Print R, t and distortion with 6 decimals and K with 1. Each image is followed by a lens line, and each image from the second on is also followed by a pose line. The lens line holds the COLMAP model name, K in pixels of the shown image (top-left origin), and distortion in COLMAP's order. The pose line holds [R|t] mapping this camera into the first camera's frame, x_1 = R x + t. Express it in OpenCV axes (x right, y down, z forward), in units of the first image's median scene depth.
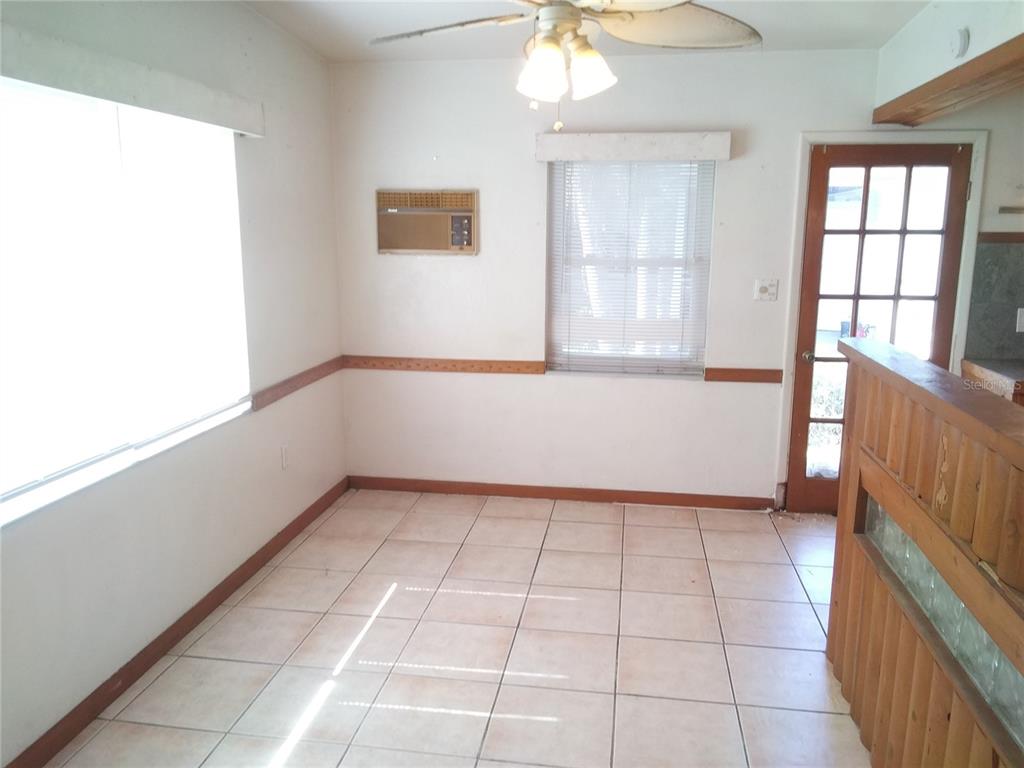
lens RADIAL K [[791.8, 0, 517.3], [0, 791.8, 384.7], [0, 0, 1]] dist [0.076716, -0.105113]
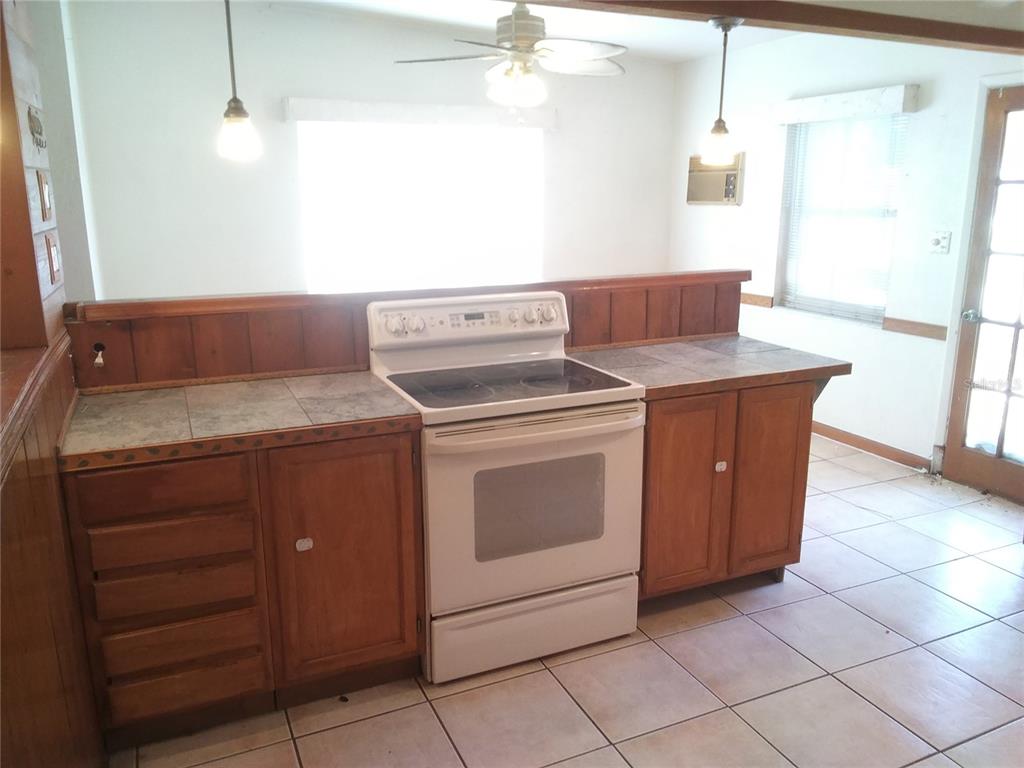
lens RADIAL K [[791.8, 0, 517.3], [0, 791.8, 384.7], [0, 0, 1]] dist [0.076716, -0.105113]
pose [[0.542478, 0.190488, -0.818188, 0.851628], [-0.157230, 0.979764, 0.123858, 0.011227], [0.825225, 0.061453, 0.561451, 0.031715]]
